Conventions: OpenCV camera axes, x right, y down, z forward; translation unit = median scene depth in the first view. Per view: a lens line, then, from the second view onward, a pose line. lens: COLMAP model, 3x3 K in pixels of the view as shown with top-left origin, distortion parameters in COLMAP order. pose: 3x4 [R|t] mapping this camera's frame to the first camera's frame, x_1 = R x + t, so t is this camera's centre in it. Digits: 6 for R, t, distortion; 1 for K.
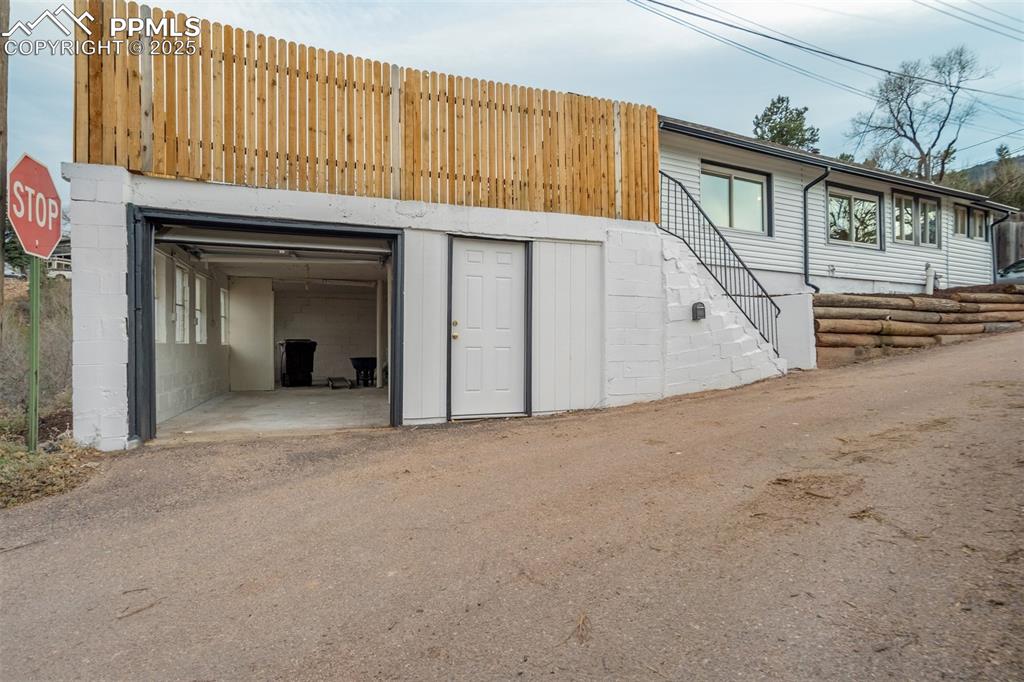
lens RADIAL K [[514.1, 0, 510.5], [0, 514.1, 331.5], [0, 0, 1]] dist [-0.020210, 0.011187]
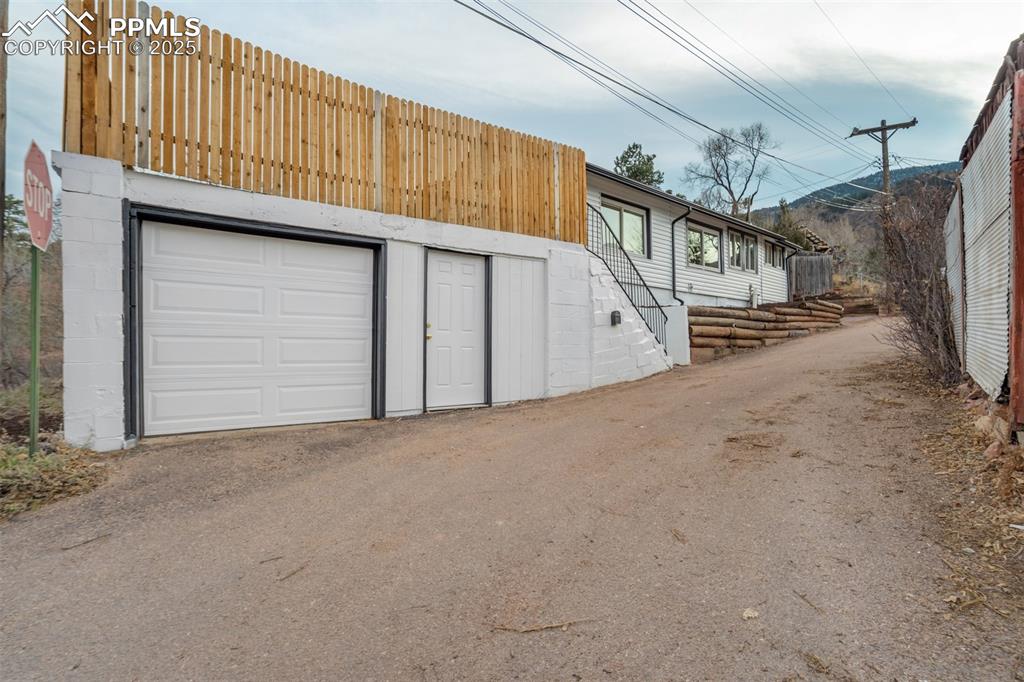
lens RADIAL K [[476.0, 0, 510.4], [0, 476.0, 329.7], [0, 0, 1]] dist [-0.021887, 0.004703]
pose [[0.966563, 0.009648, 0.256249, -0.209697], [-0.006242, 0.999881, -0.014103, 0.007575], [-0.256355, 0.012032, 0.966508, -0.054237]]
